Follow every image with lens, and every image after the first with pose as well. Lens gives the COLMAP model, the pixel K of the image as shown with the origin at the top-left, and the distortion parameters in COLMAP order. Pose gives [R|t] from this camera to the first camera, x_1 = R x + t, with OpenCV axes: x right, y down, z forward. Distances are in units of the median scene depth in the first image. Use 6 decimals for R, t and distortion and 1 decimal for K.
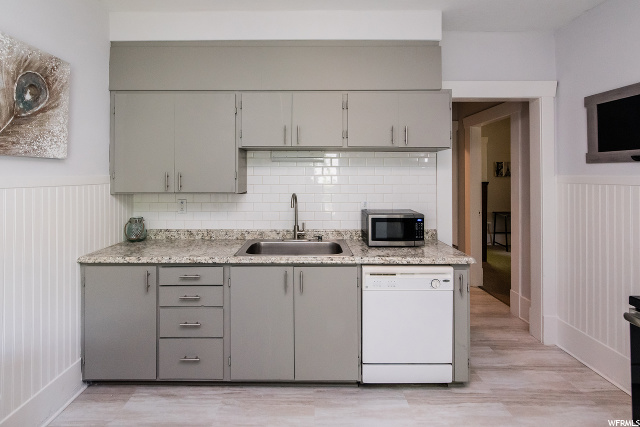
lens RADIAL K [[288.9, 0, 274.5], [0, 288.9, 170.5], [0, 0, 1]] dist [0.000243, -0.000155]
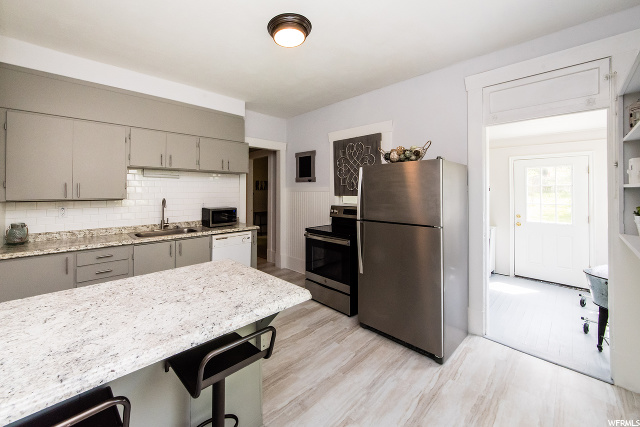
lens RADIAL K [[247.5, 0, 314.8], [0, 247.5, 186.5], [0, 0, 1]] dist [-0.000657, -0.000018]
pose [[0.623105, 0.006014, 0.782115, -0.437373], [-0.008567, 0.999963, -0.000864, 0.010459], [-0.782091, -0.006162, 0.623133, -0.413995]]
